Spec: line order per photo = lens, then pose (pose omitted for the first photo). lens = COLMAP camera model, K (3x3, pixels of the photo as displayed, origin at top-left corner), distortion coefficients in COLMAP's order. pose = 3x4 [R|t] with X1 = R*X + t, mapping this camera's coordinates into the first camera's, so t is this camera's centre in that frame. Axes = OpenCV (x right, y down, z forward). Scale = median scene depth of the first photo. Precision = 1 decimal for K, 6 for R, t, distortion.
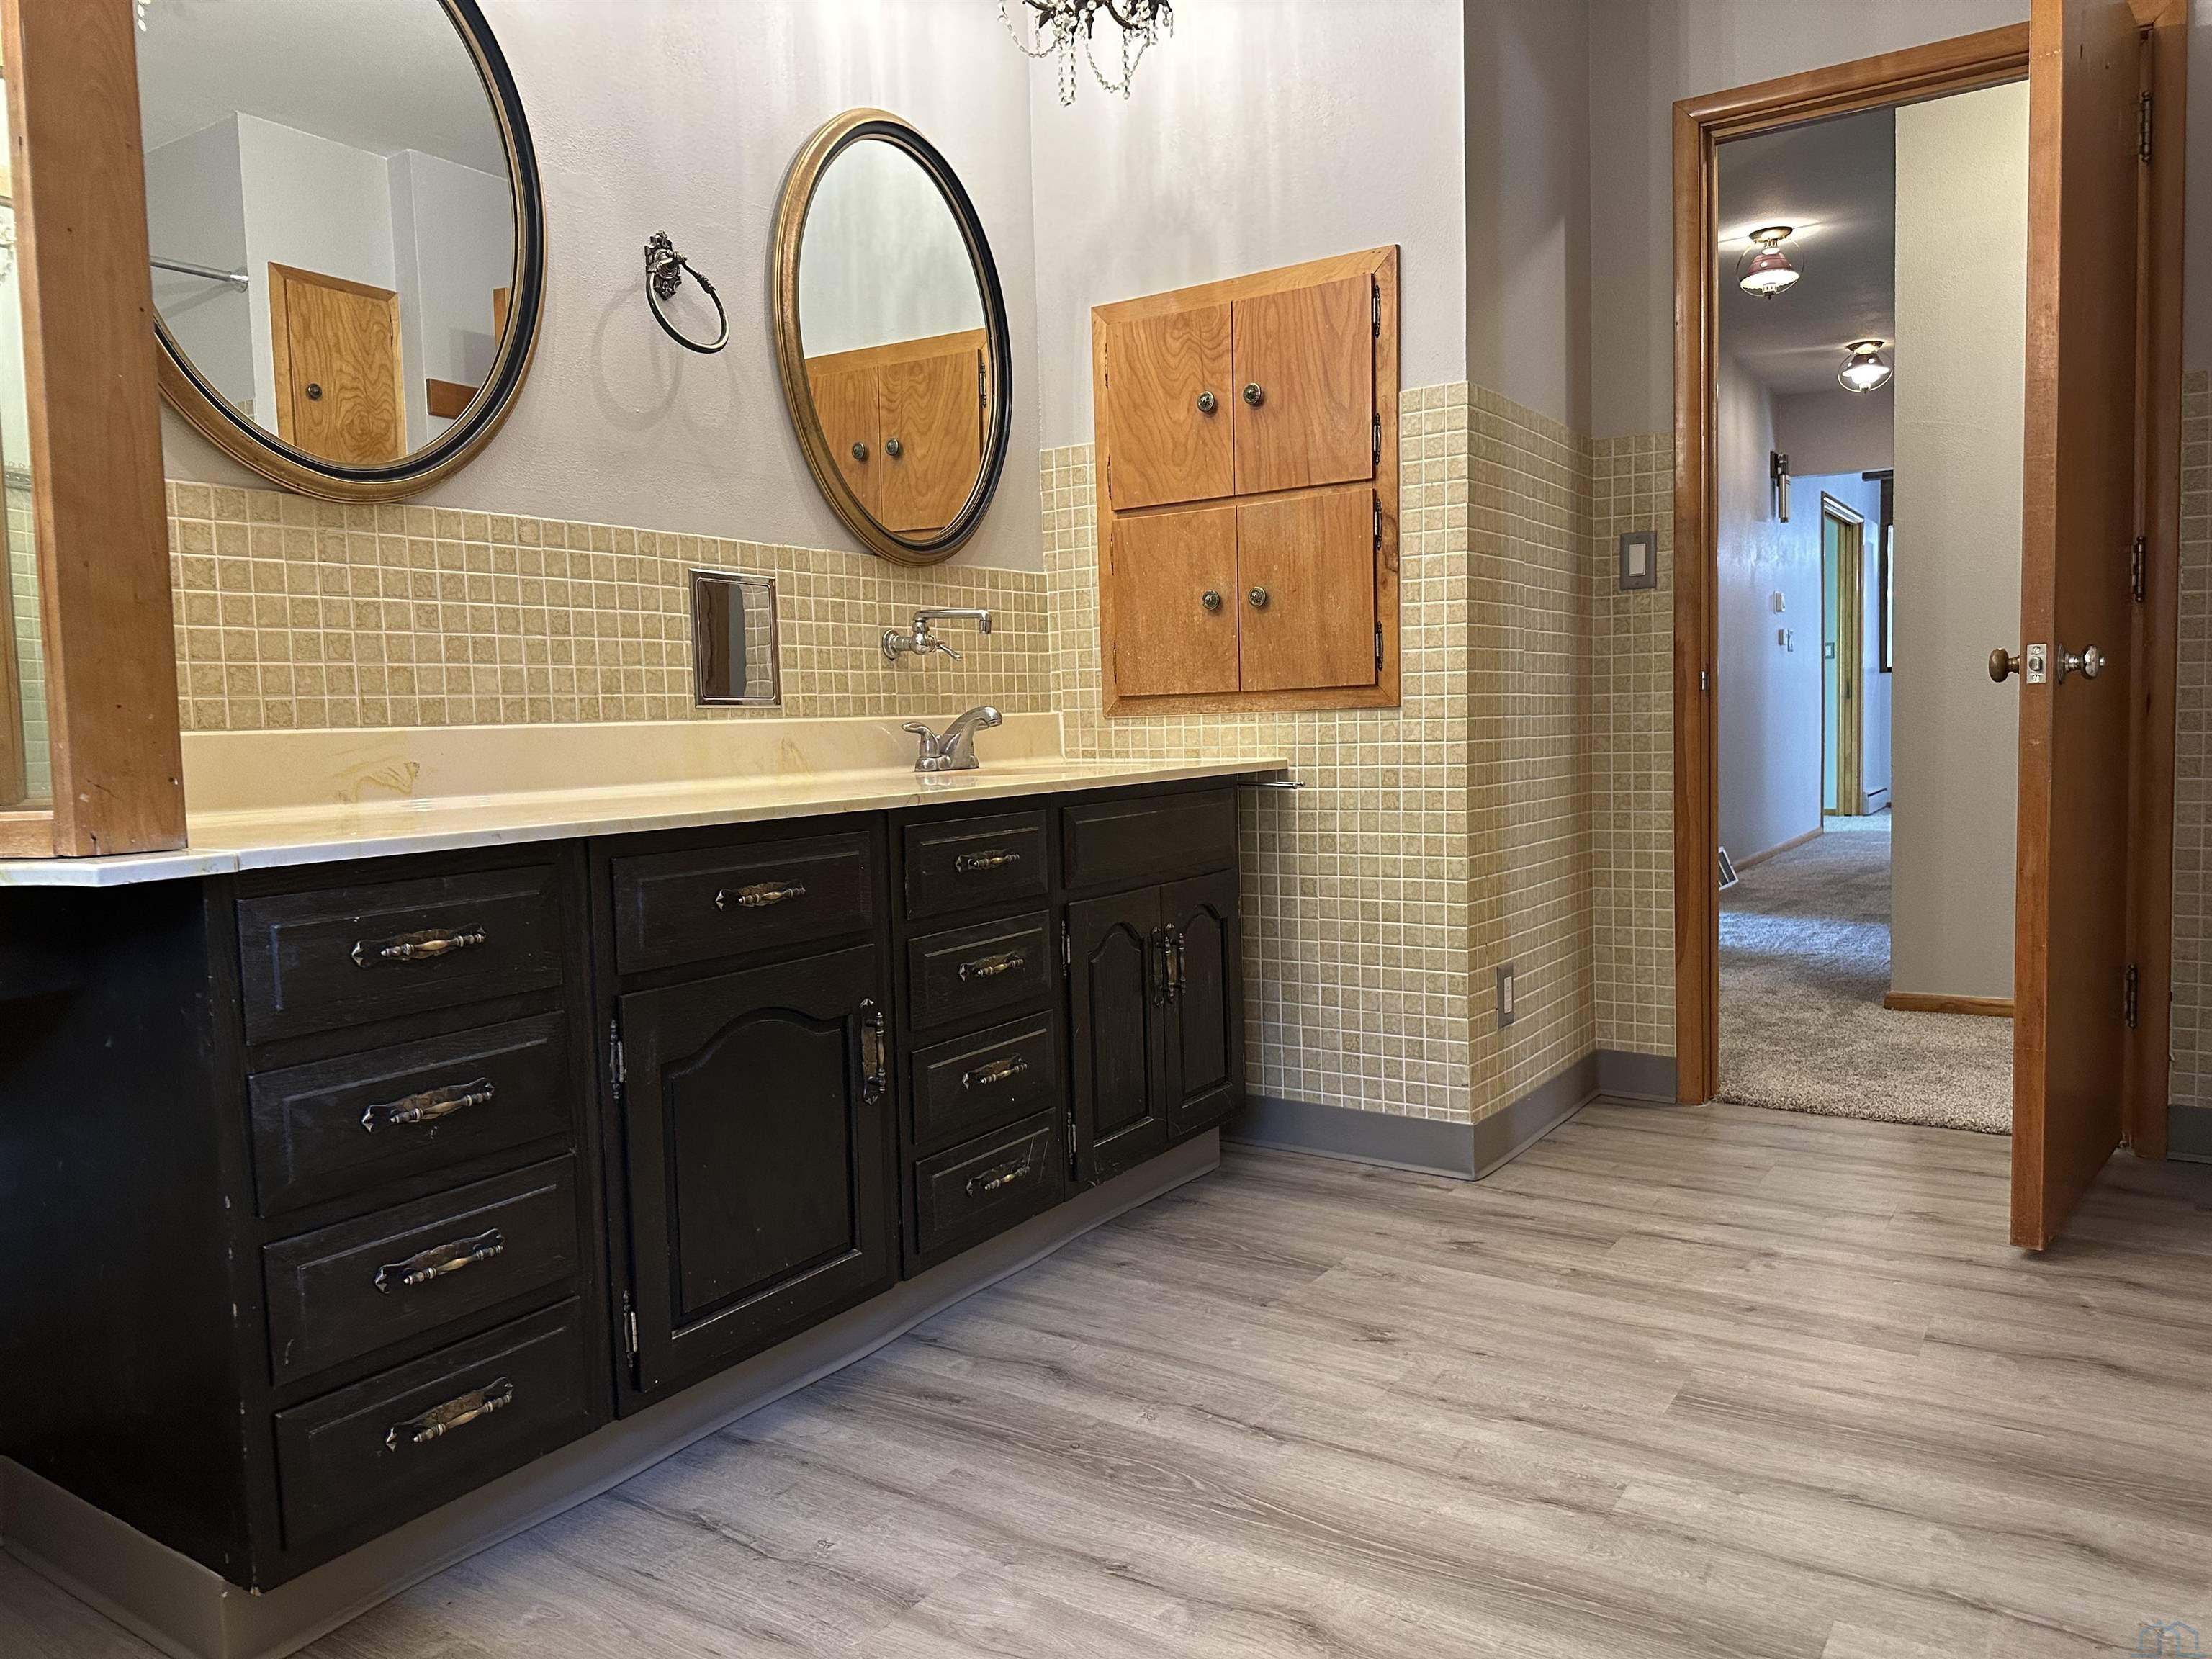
lens RADIAL K [[1564.8, 0, 1106.7], [0, 1564.8, 833.7], [0, 0, 1]] dist [0.002287, -0.003514]
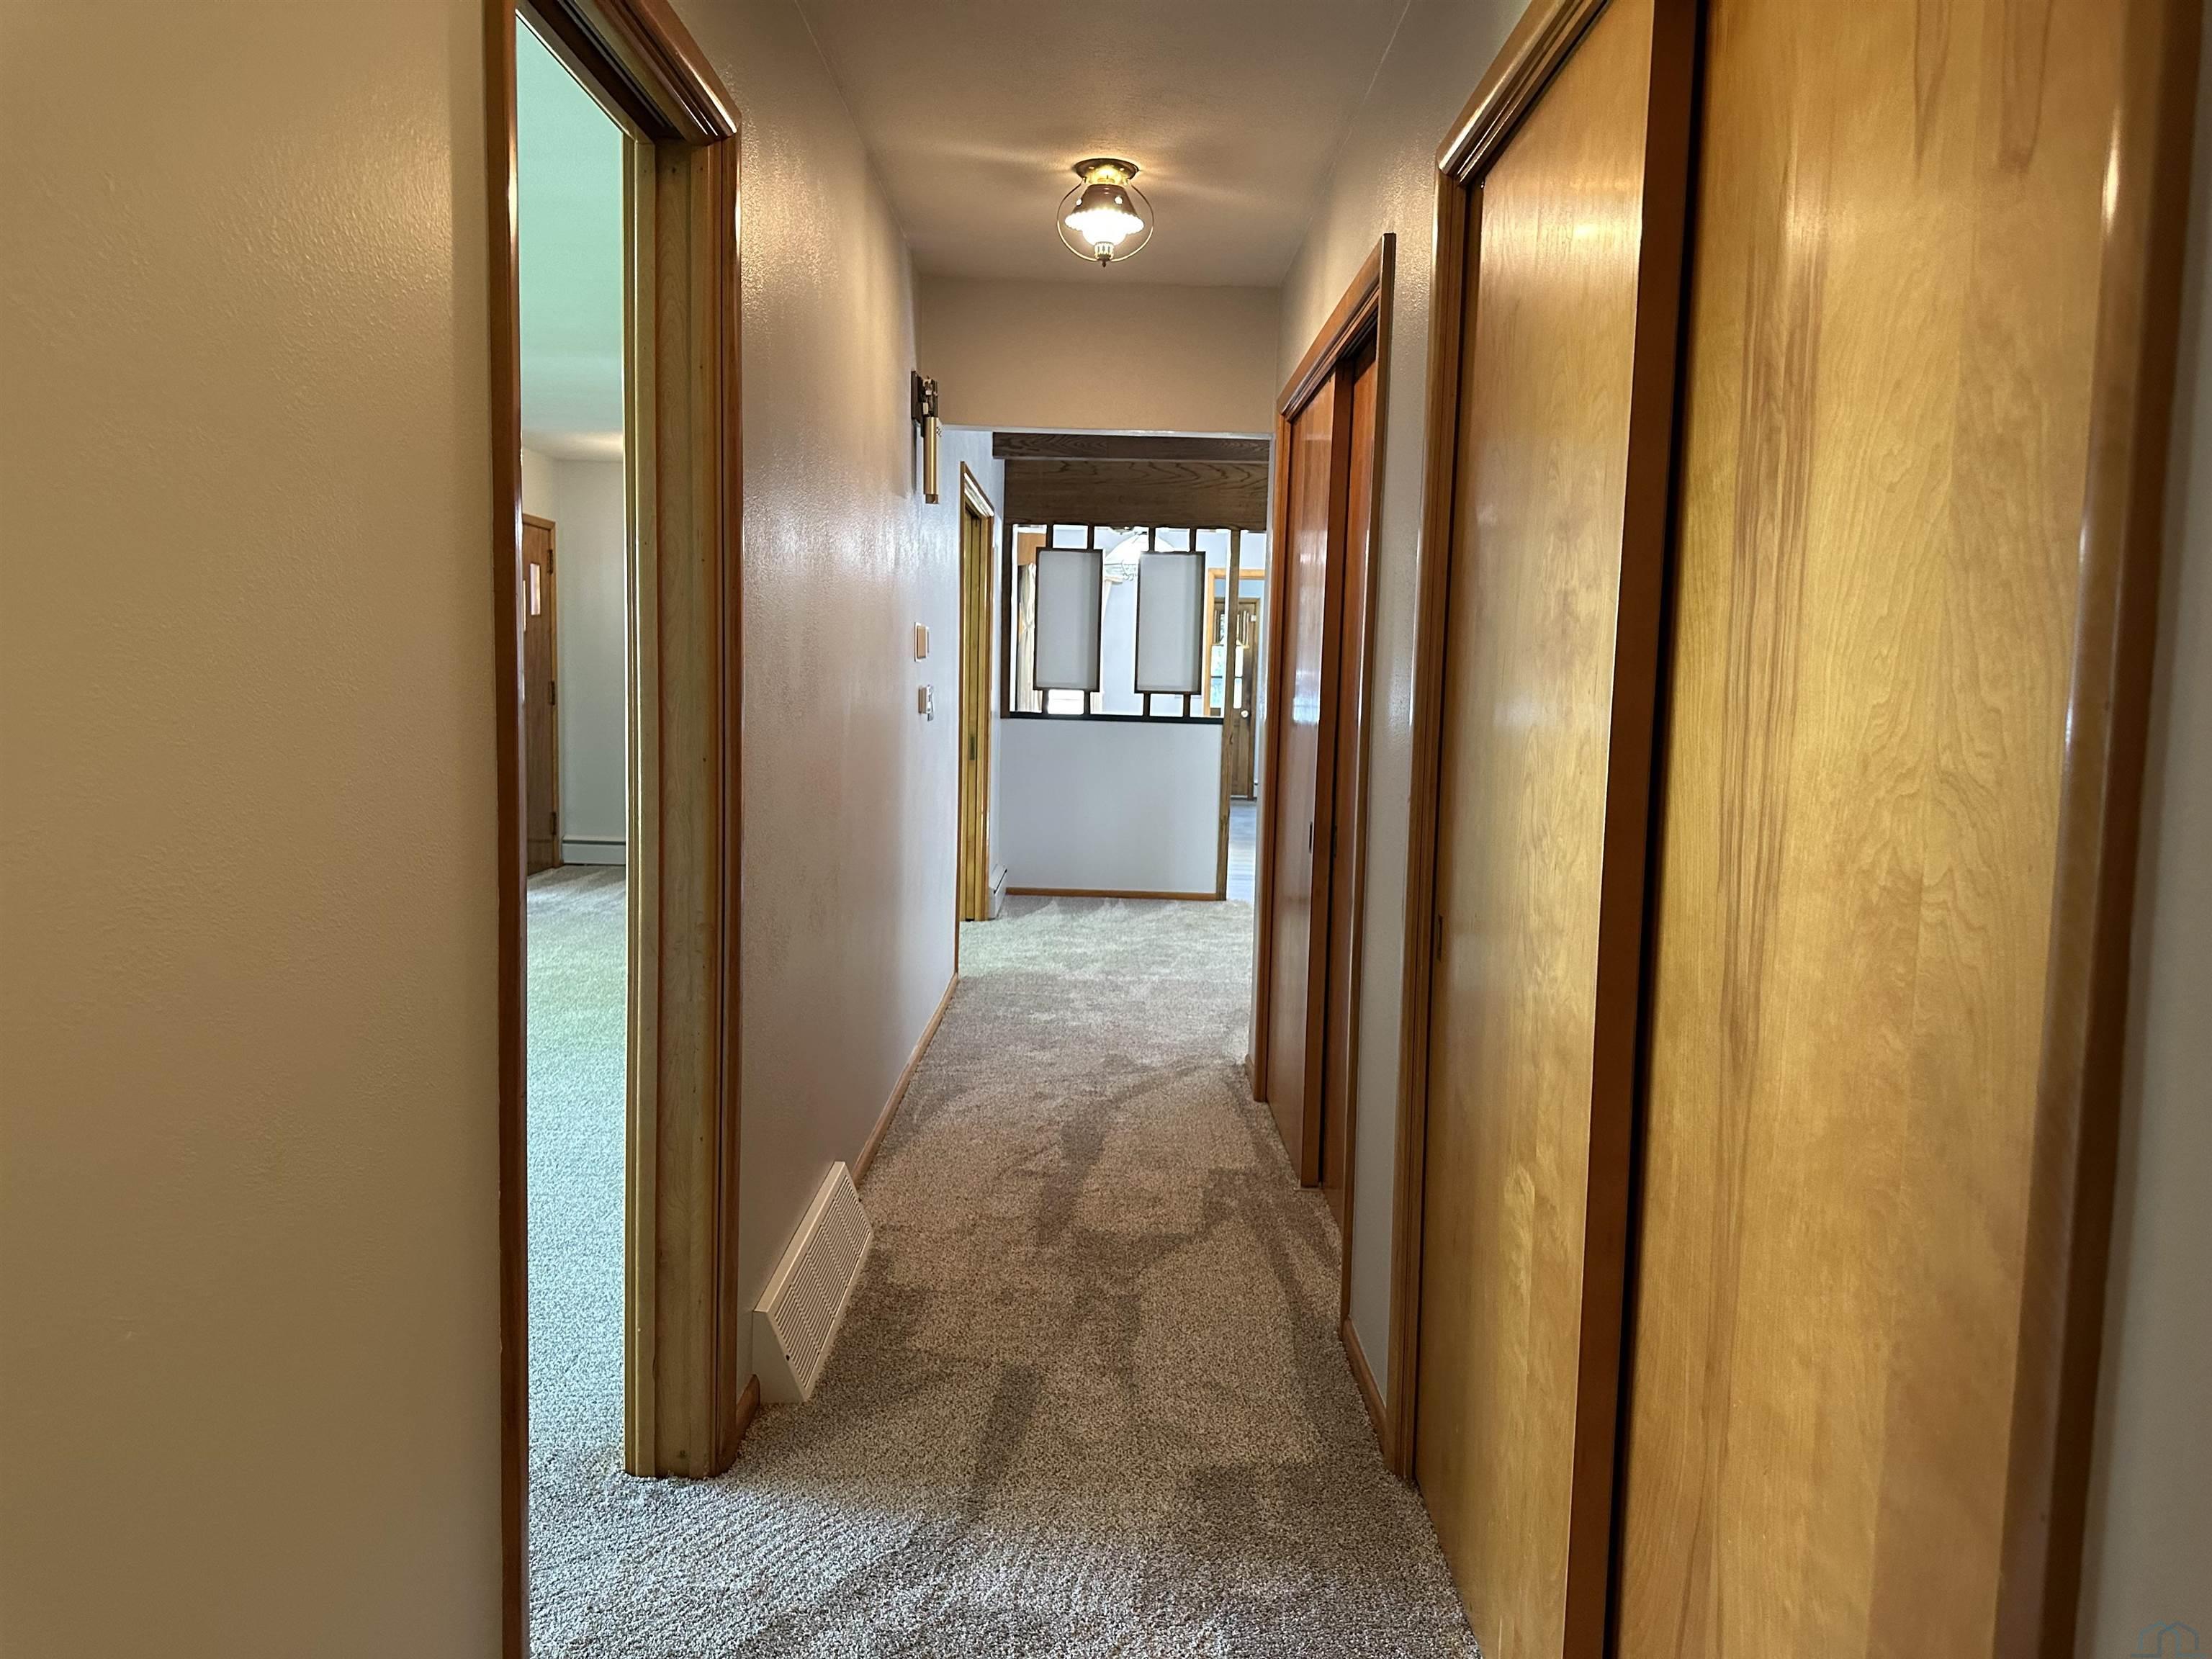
lens RADIAL K [[1564.8, 0, 1110.7], [0, 1564.8, 829.7], [0, 0, 1]] dist [0.002287, -0.003514]
pose [[0.833080, -0.016498, 0.552906, 0.174718], [0.006268, 0.999773, 0.020387, -0.093259], [-0.553116, -0.013518, 0.832994, 0.499113]]
